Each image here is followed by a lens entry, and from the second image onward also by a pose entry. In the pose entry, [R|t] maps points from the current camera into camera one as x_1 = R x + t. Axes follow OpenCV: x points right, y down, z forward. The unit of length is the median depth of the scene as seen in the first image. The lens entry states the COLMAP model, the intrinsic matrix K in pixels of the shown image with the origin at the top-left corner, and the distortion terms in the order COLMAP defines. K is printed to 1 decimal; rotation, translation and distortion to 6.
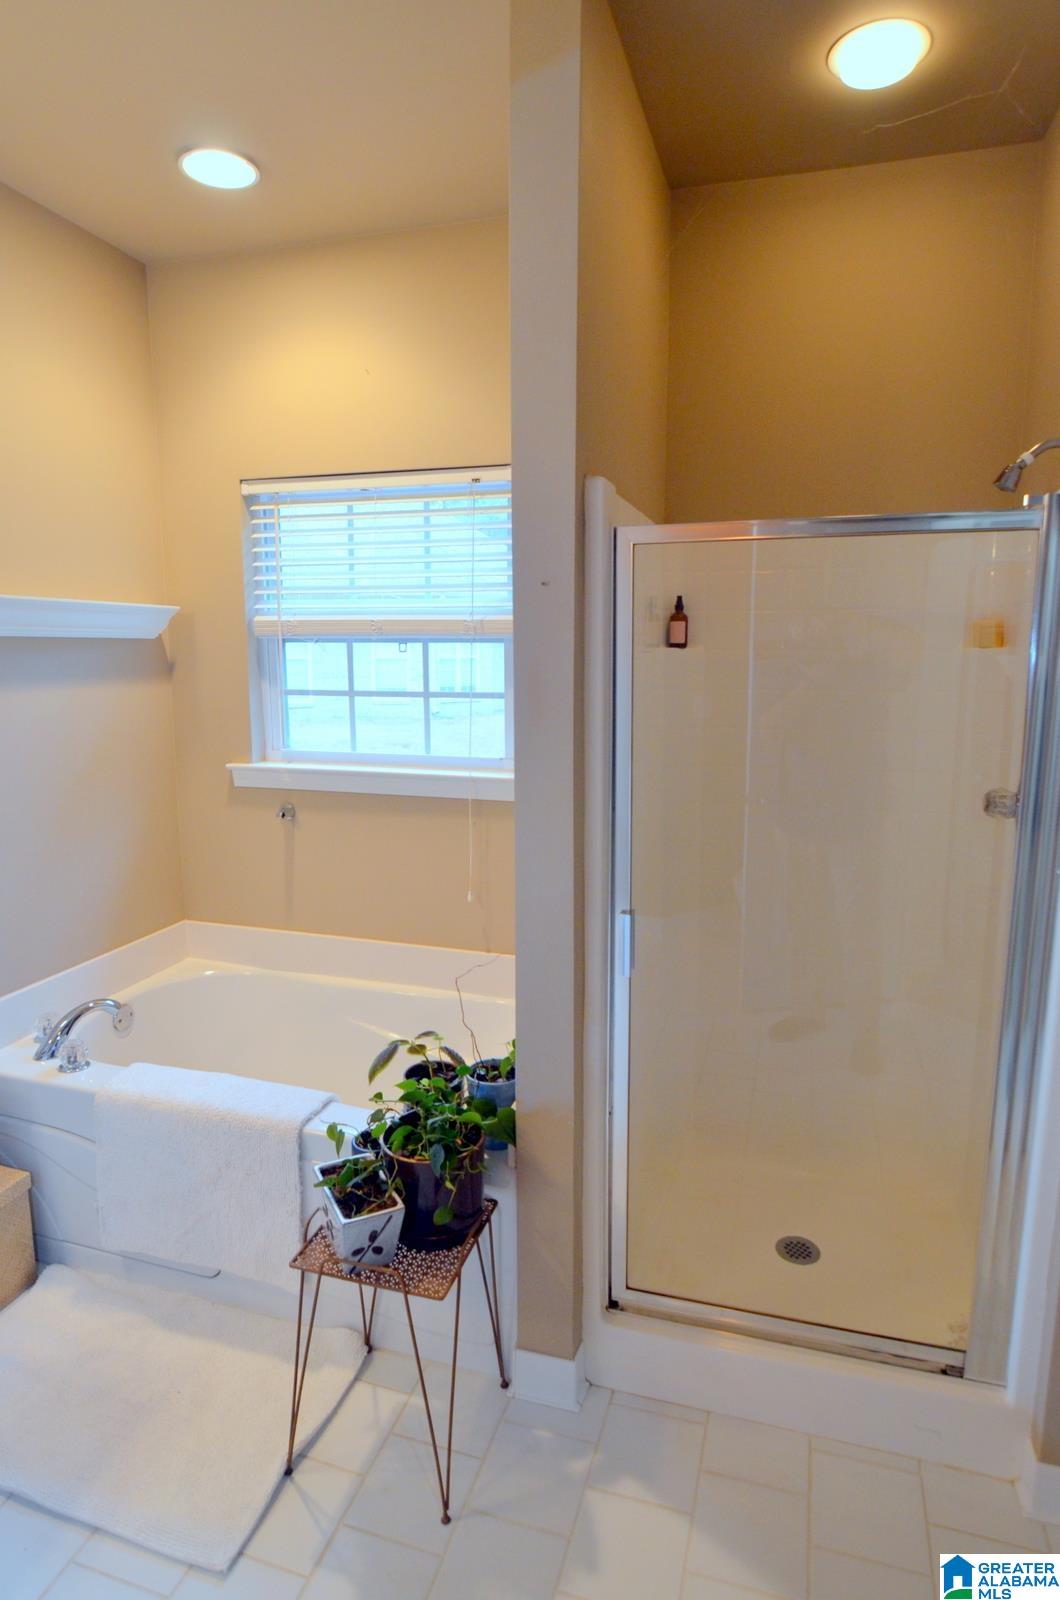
lens RADIAL K [[905.4, 0, 543.8], [0, 905.4, 794.4], [0, 0, 1]] dist [-0.019113, -0.003442]
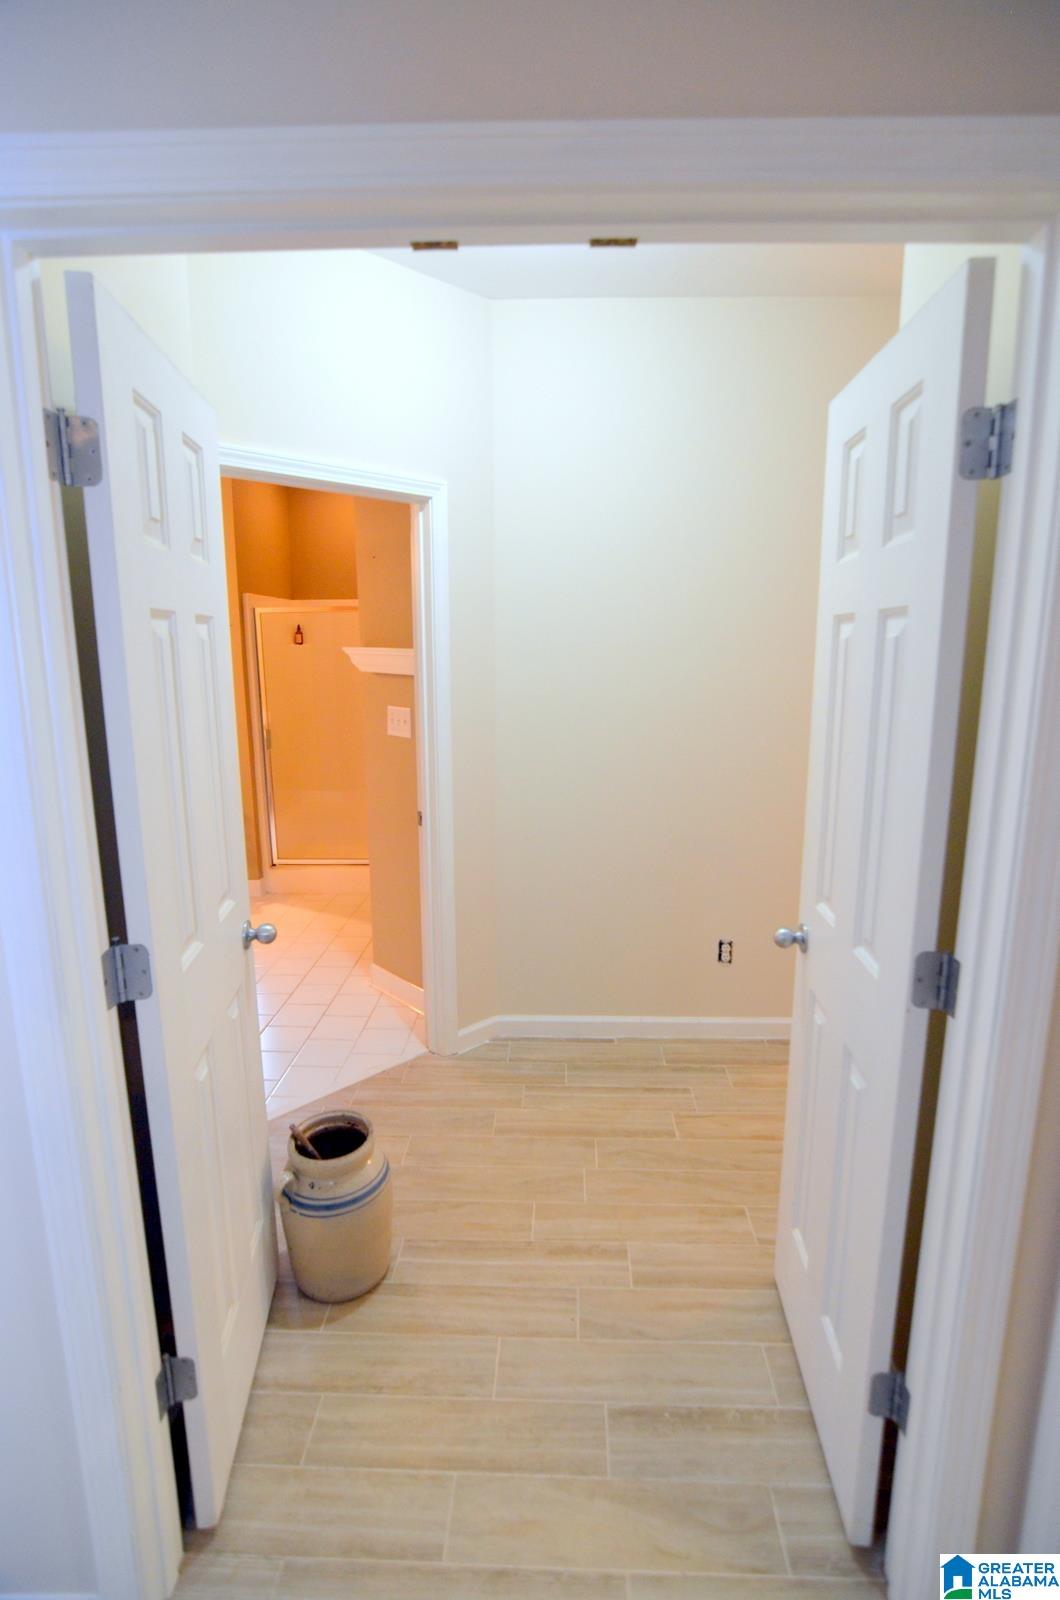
lens RADIAL K [[775.9, 0, 533.5], [0, 775.9, 797.5], [0, 0, 1]] dist [-0.030032, 0.010721]
pose [[0.967826, -0.052362, 0.246113, 0.251654], [0.044251, 0.998283, 0.038376, 0.244182], [-0.247700, -0.026250, 0.968481, -1.466576]]
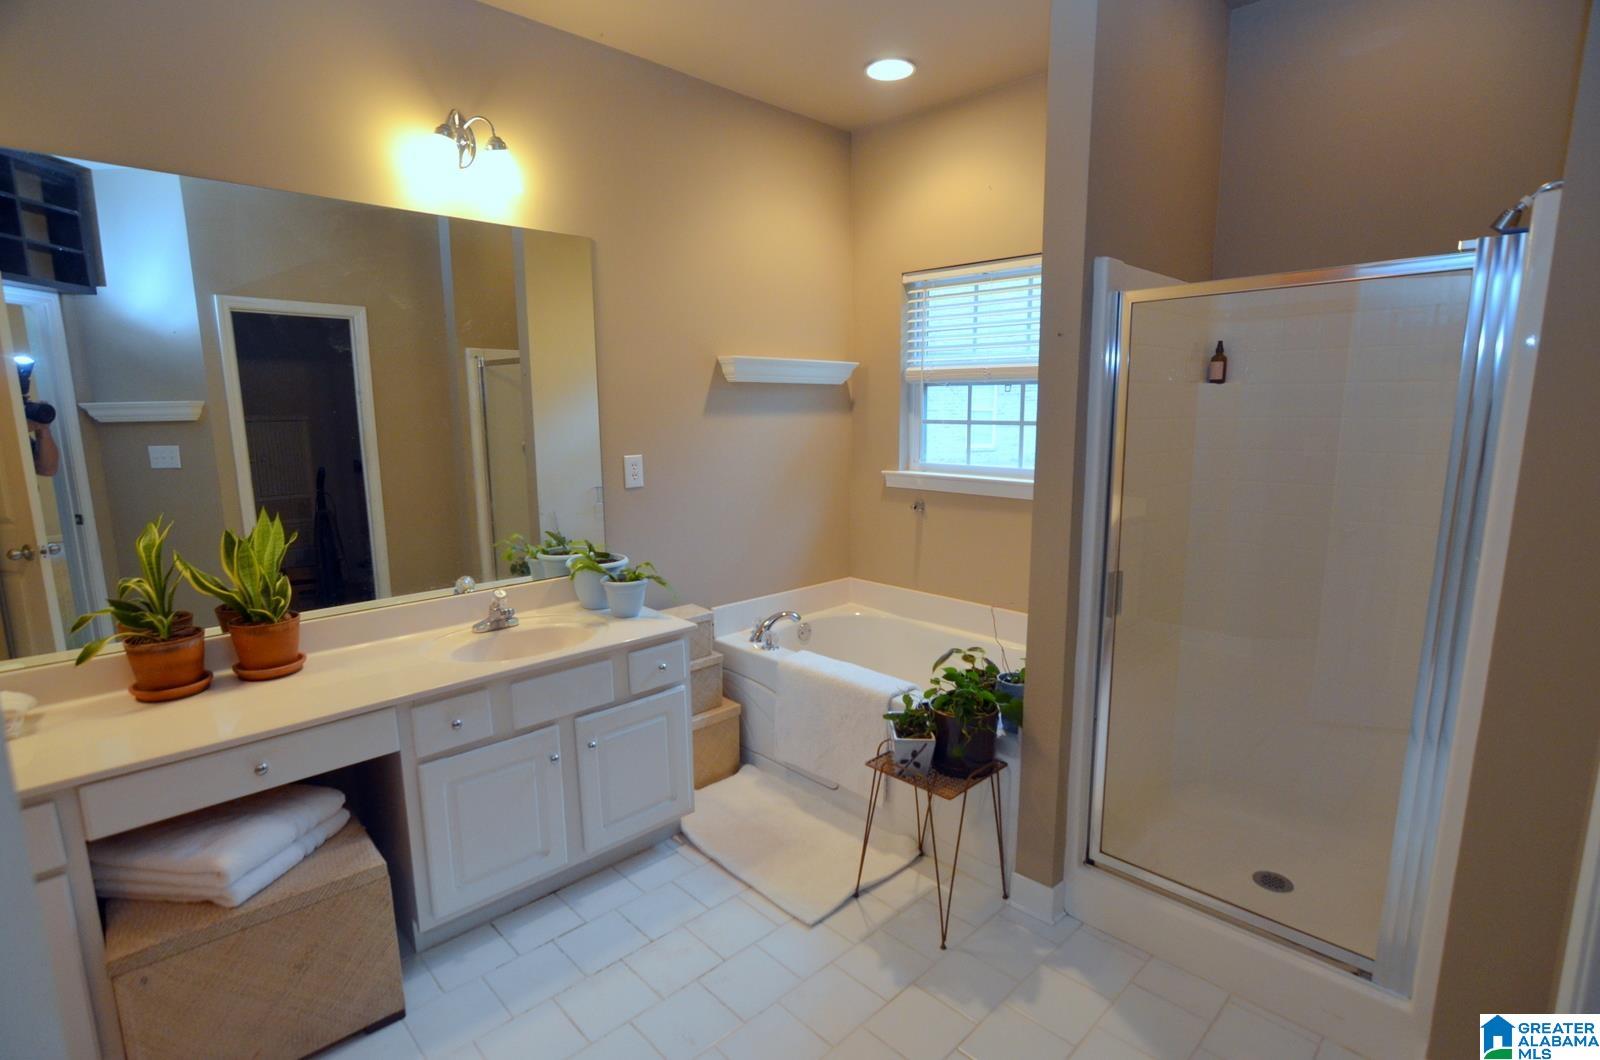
lens RADIAL K [[775.9, 0, 792.8], [0, 775.9, 538.4], [0, 0, 1]] dist [-0.030032, 0.010721]
pose [[0.871410, 0.077141, -0.484452, 0.184818], [-0.070760, 0.996997, 0.031477, 0.062208], [0.485425, 0.006851, 0.874252, -0.214076]]
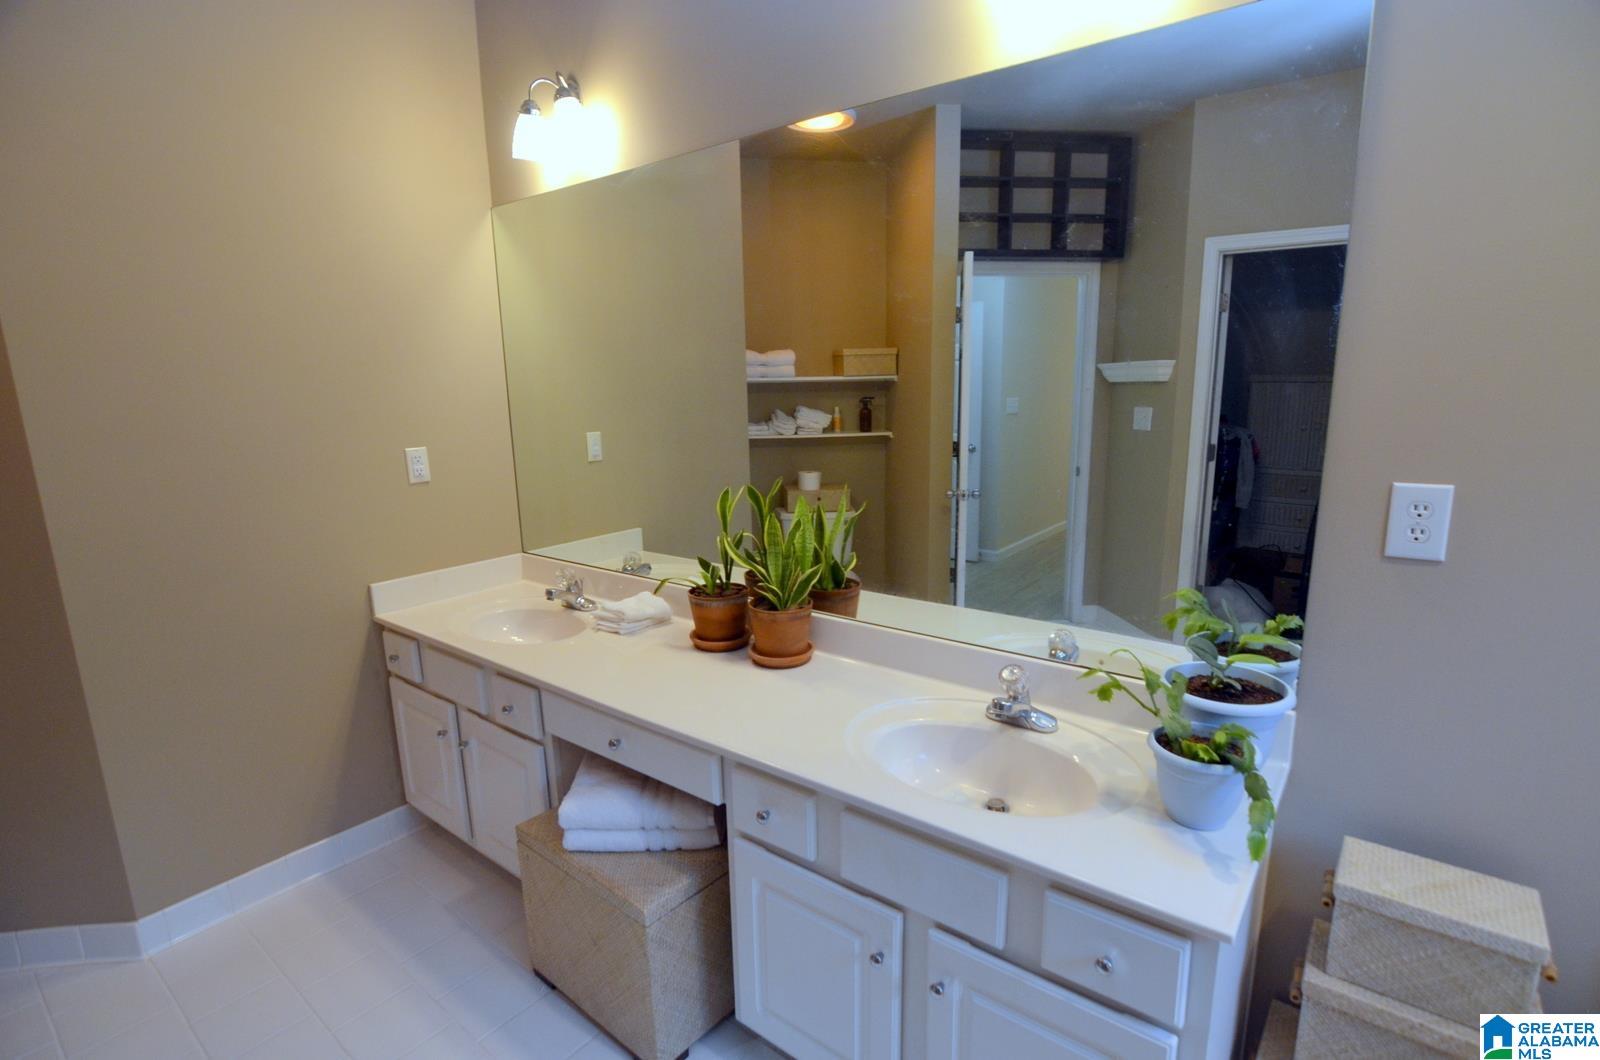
lens RADIAL K [[775.9, 0, 797.7], [0, 775.9, 543.5], [0, 0, 1]] dist [-0.030032, 0.010721]
pose [[-0.368121, 0.200220, -0.907964, -0.109614], [-0.125204, 0.956969, 0.261789, -0.101838], [0.921309, 0.210051, -0.327212, 0.829104]]
